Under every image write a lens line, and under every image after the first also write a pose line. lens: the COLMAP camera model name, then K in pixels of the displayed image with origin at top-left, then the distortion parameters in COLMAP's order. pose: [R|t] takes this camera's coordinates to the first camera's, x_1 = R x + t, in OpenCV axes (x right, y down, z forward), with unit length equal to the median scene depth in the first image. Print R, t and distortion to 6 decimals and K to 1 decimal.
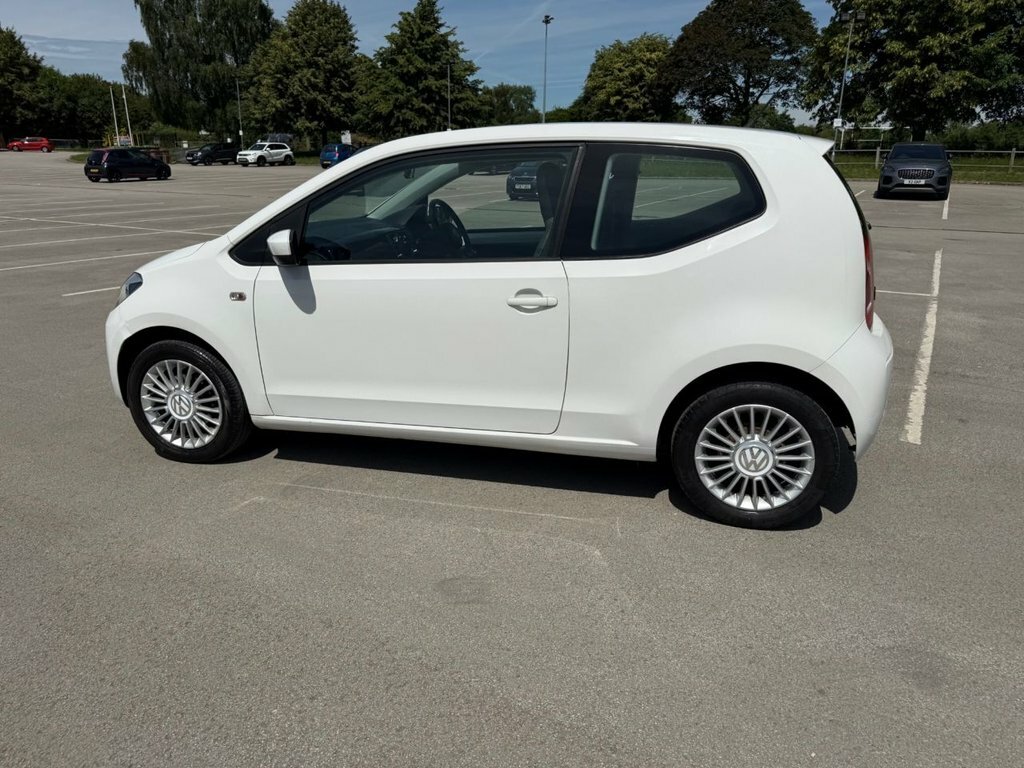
lens RADIAL K [[730.3, 0, 517.7], [0, 730.3, 383.1], [0, 0, 1]] dist [0.006569, -0.011523]
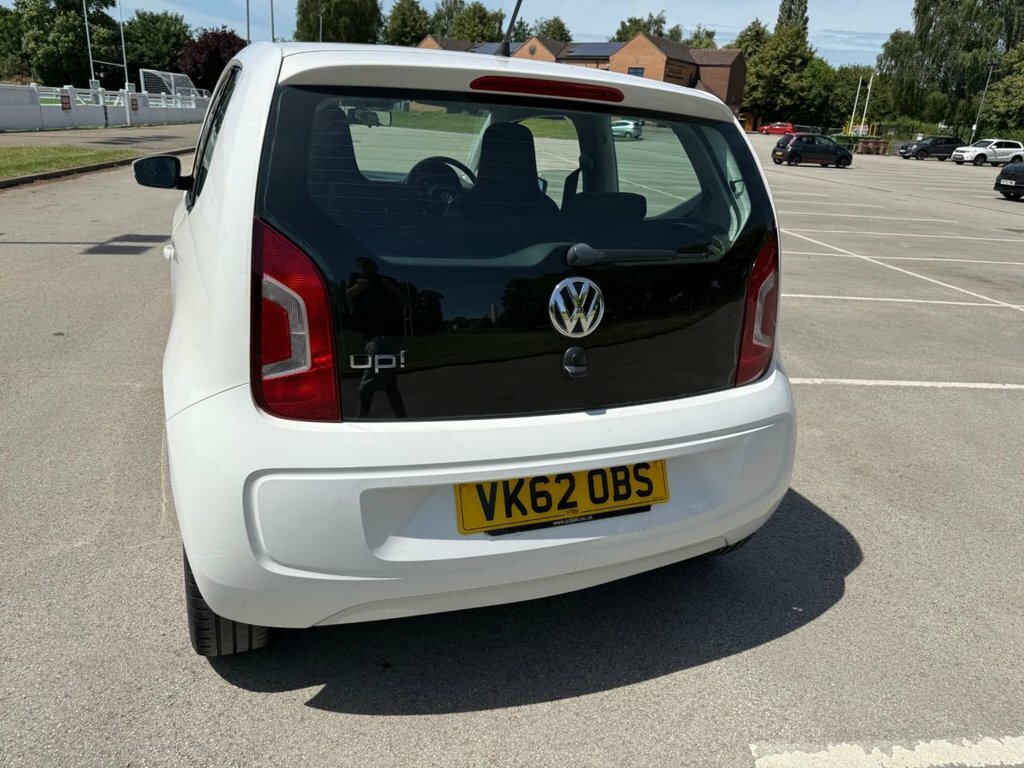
lens RADIAL K [[730.3, 0, 516.5], [0, 730.3, 385.9], [0, 0, 1]] dist [0.006569, -0.011523]
pose [[0.596768, 0.309179, -0.740456, 0.061828], [-0.300210, 0.941798, 0.151296, -0.014077], [0.744138, 0.132004, 0.654854, 0.048869]]
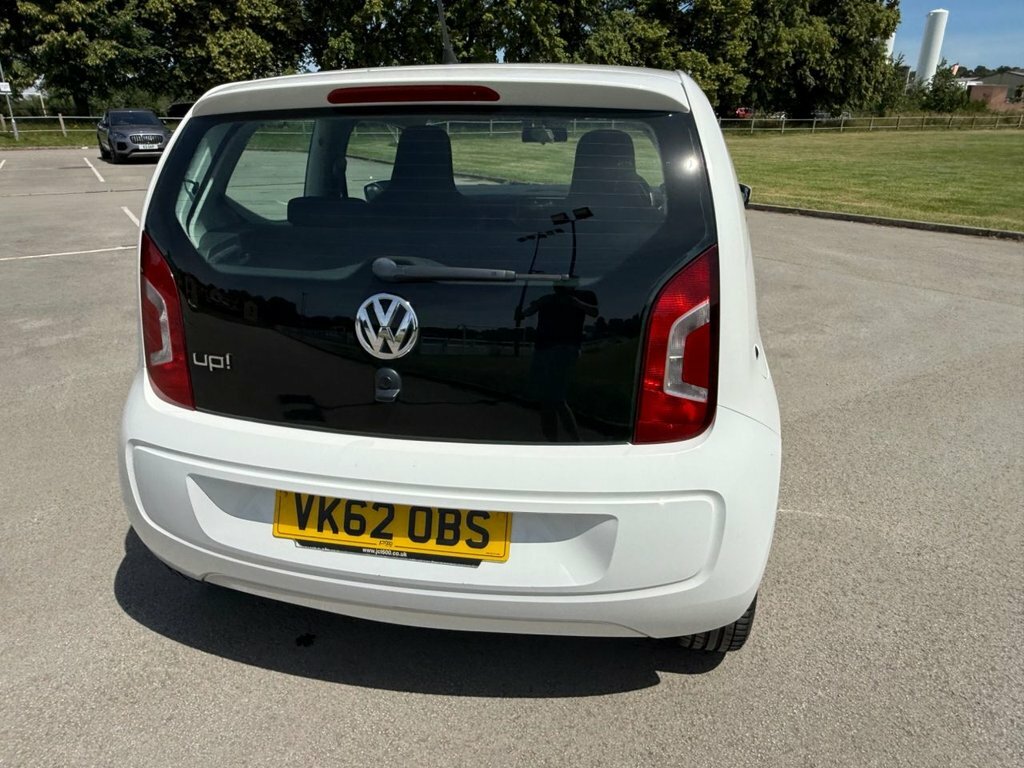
lens RADIAL K [[675.5, 0, 510.1], [0, 675.5, 391.5], [0, 0, 1]] dist [0.000597, -0.000078]
pose [[0.467452, -0.334674, 0.818219, -0.074544], [0.270606, 0.935309, 0.227969, -0.009237], [-0.841582, 0.114851, 0.527777, 0.029723]]
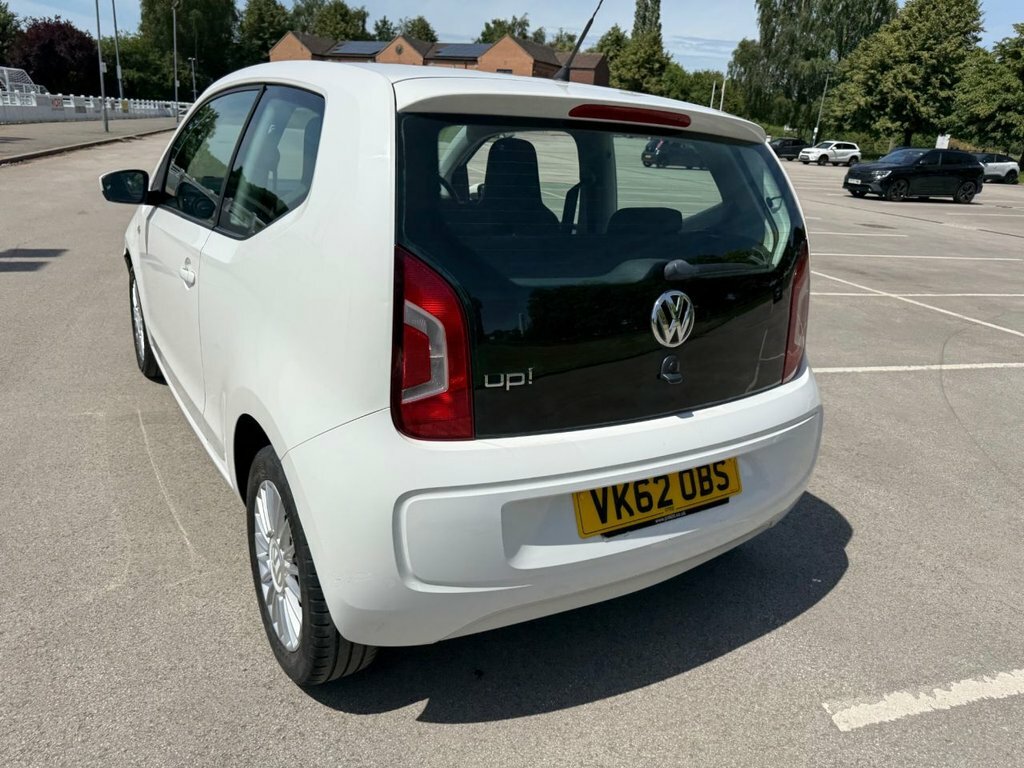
lens RADIAL K [[730.3, 0, 521.3], [0, 730.3, 388.4], [0, 0, 1]] dist [0.006569, -0.011523]
pose [[0.728454, 0.274719, -0.627601, 0.055195], [-0.269857, 0.957079, 0.105719, -0.011564], [0.629707, 0.092352, 0.771324, 0.039249]]
